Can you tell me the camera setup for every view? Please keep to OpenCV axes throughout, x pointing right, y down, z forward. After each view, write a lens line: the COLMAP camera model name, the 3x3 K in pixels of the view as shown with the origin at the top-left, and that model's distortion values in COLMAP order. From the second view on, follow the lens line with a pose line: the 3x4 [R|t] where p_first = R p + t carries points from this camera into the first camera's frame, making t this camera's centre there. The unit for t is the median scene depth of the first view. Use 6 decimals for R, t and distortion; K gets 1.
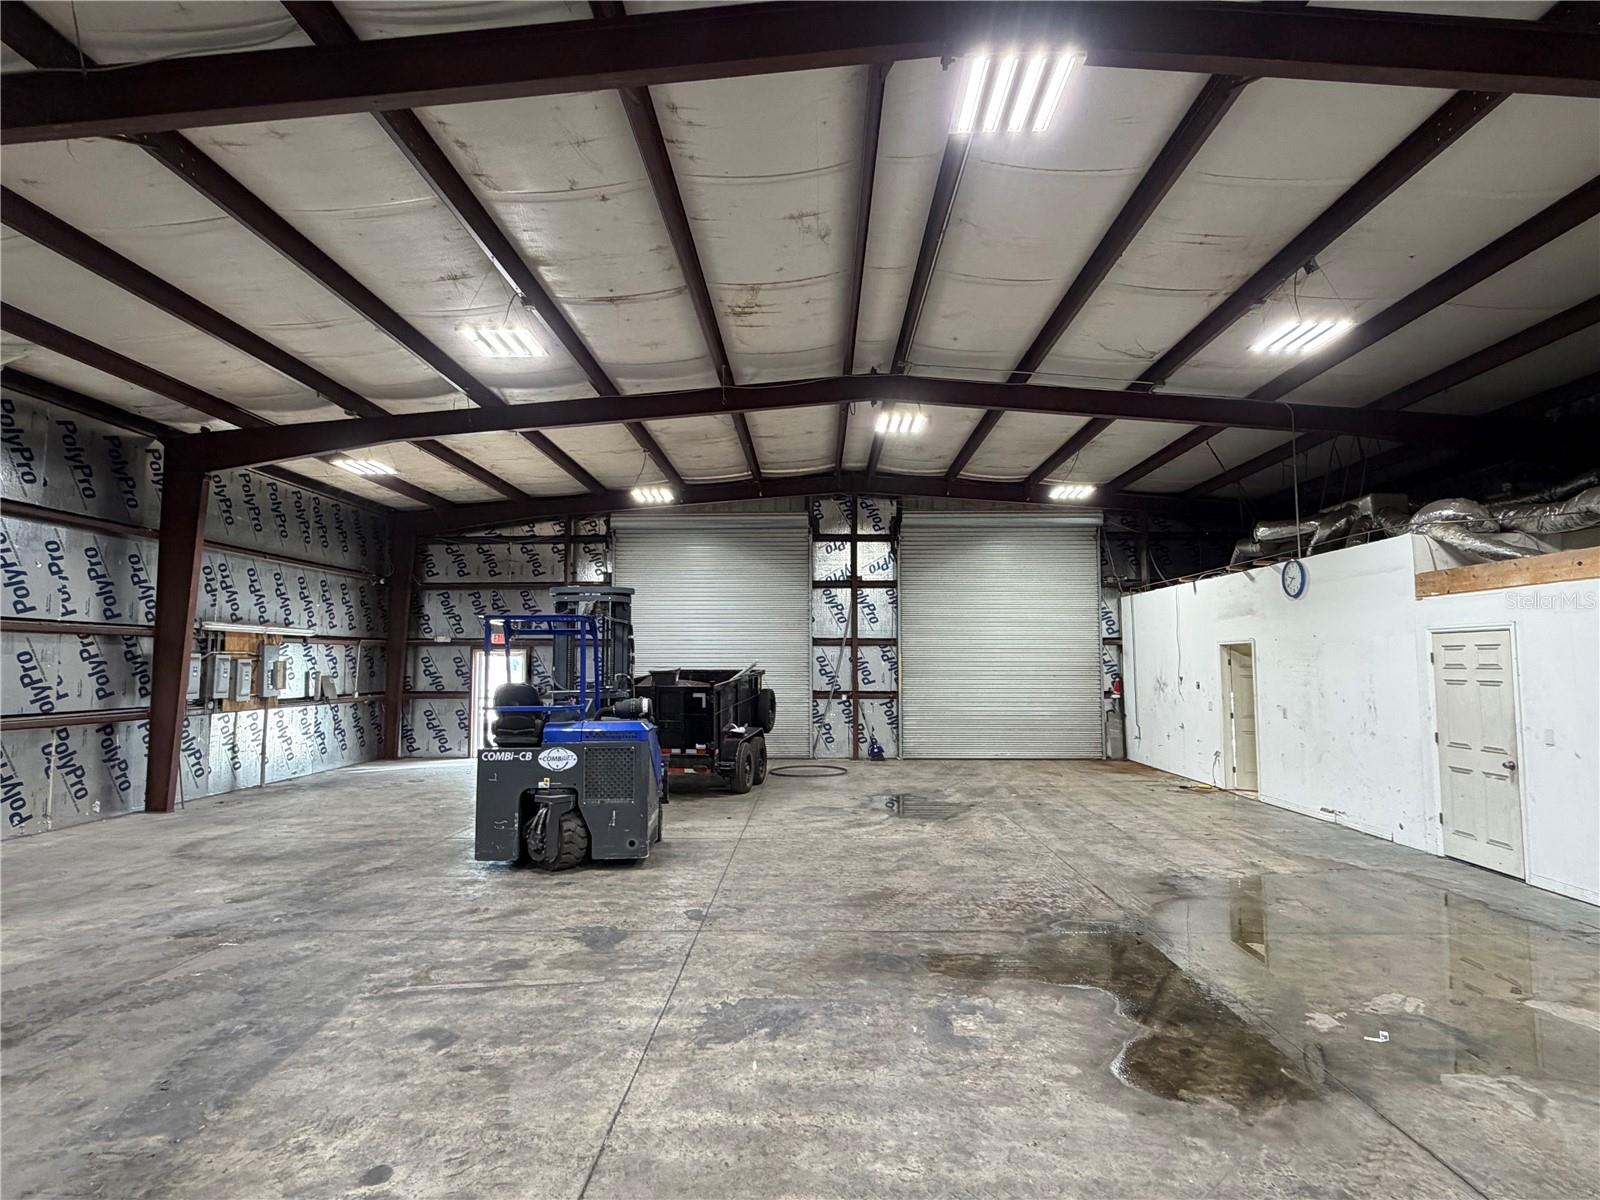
lens RADIAL K [[843.5, 0, 798.8], [0, 843.5, 599.8], [0, 0, 1]] dist [0.002399, -0.001342]
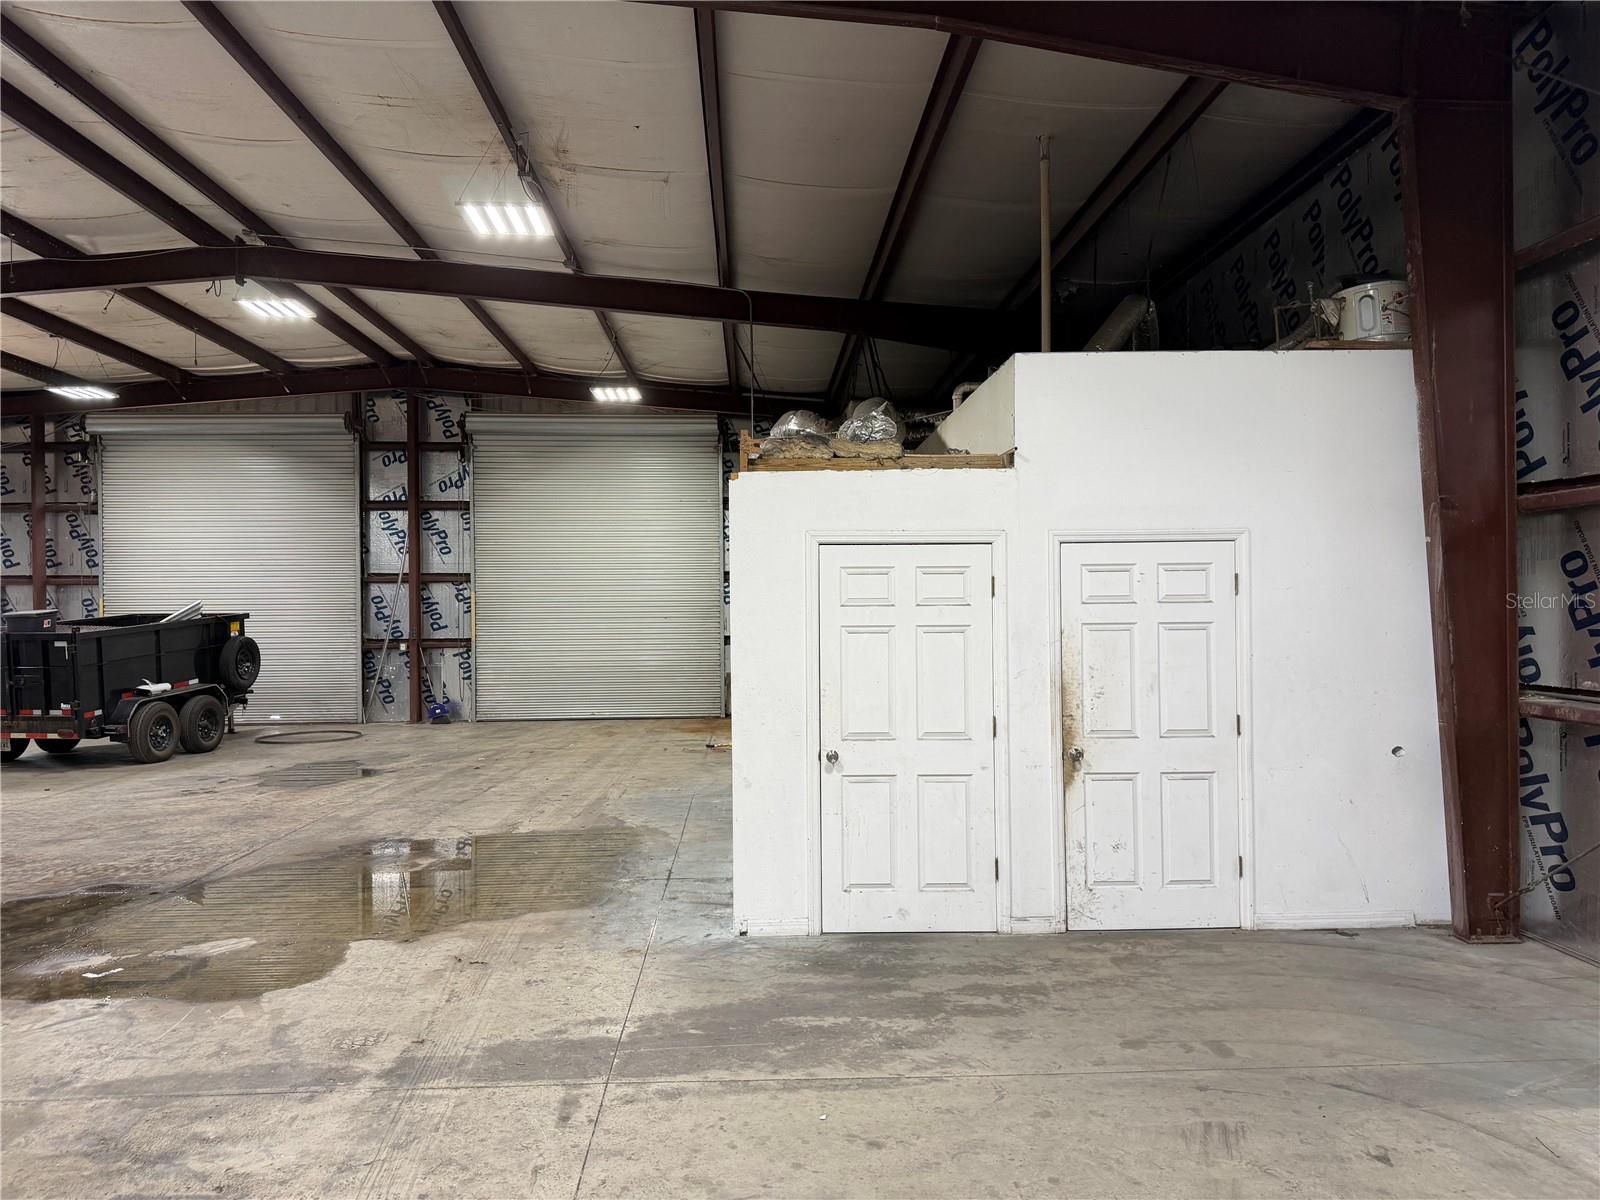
lens RADIAL K [[1133.2, 0, 842.4], [0, 1133.2, 623.6], [0, 0, 1]] dist [0.024330, -0.015737]
pose [[0.997235, -0.007641, 0.073914, 0.610089], [0.000879, 0.995842, 0.091097, -0.007704], [-0.074303, -0.090780, 0.993095, -0.167680]]
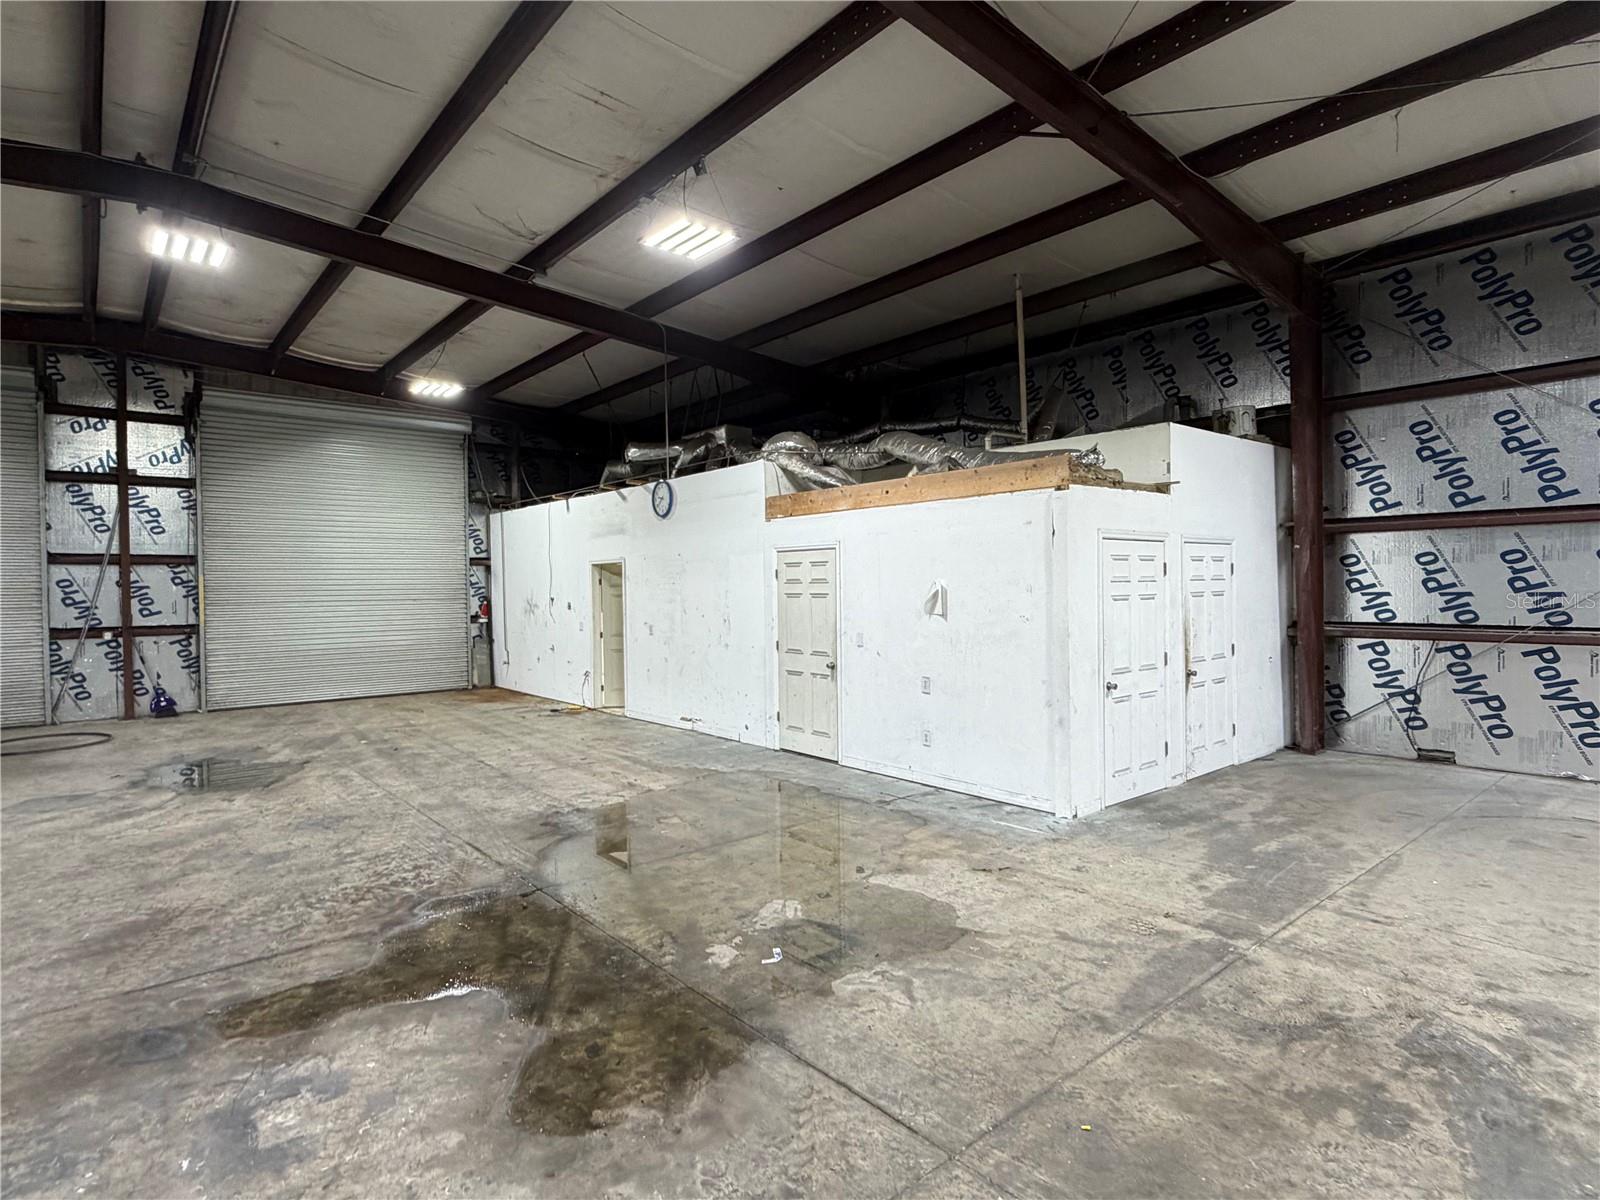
lens RADIAL K [[843.5, 0, 801.0], [0, 843.5, 597.4], [0, 0, 1]] dist [0.002399, -0.001342]
pose [[0.747339, -0.017630, 0.664209, 0.027580], [-0.038574, 0.996811, 0.069860, 0.014531], [-0.663322, -0.077831, 0.744276, 0.107553]]
